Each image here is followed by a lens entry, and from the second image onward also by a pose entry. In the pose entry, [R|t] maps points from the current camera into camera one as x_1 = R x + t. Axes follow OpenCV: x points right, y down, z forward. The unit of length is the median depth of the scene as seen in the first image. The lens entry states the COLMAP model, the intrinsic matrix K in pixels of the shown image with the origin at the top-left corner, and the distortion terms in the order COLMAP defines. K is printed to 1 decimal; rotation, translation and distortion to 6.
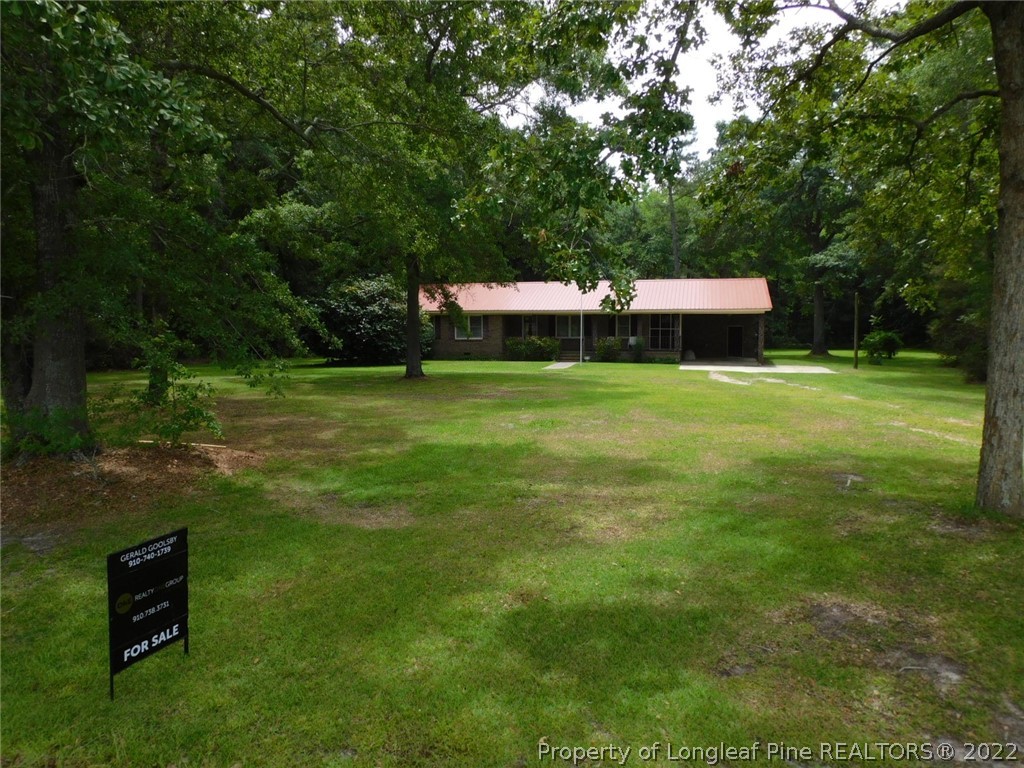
lens RADIAL K [[737.1, 0, 510.2], [0, 737.1, 385.9], [0, 0, 1]] dist [-0.000285, -0.003354]
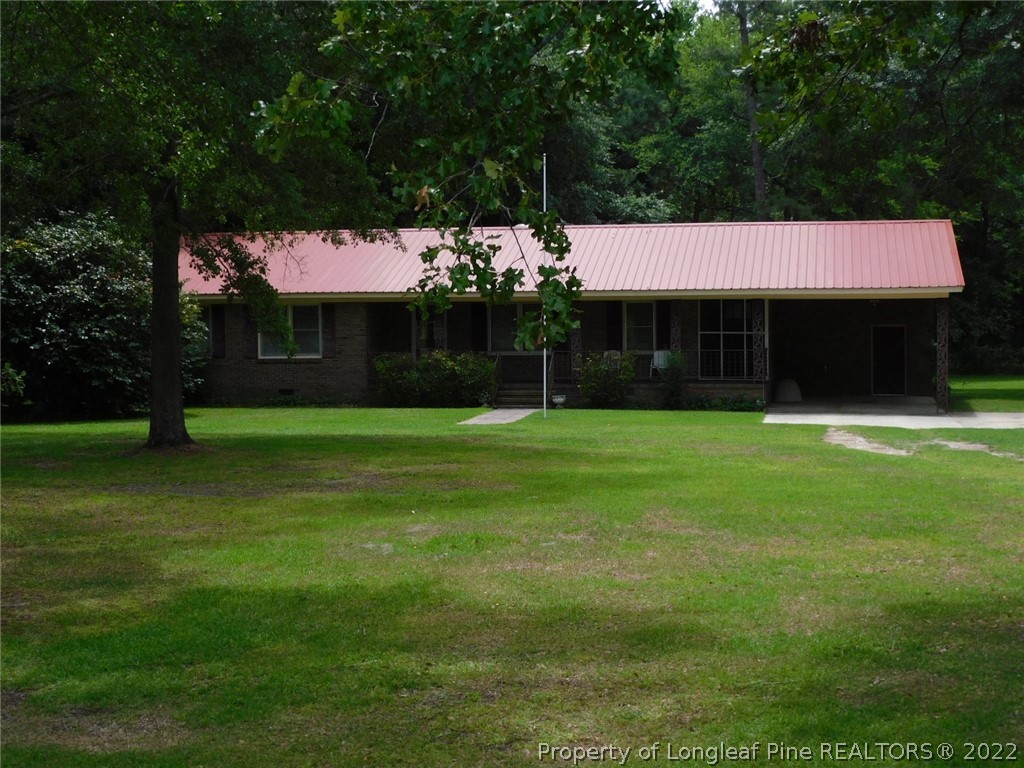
lens RADIAL K [[1781.2, 0, 515.0], [0, 1781.2, 386.9], [0, 0, 1]] dist [0.016097, 0.000000]
pose [[0.997351, -0.006918, 0.072407, 0.000624], [0.010146, 0.998966, -0.044314, 0.002918], [-0.072025, 0.044931, 0.996390, -0.101480]]
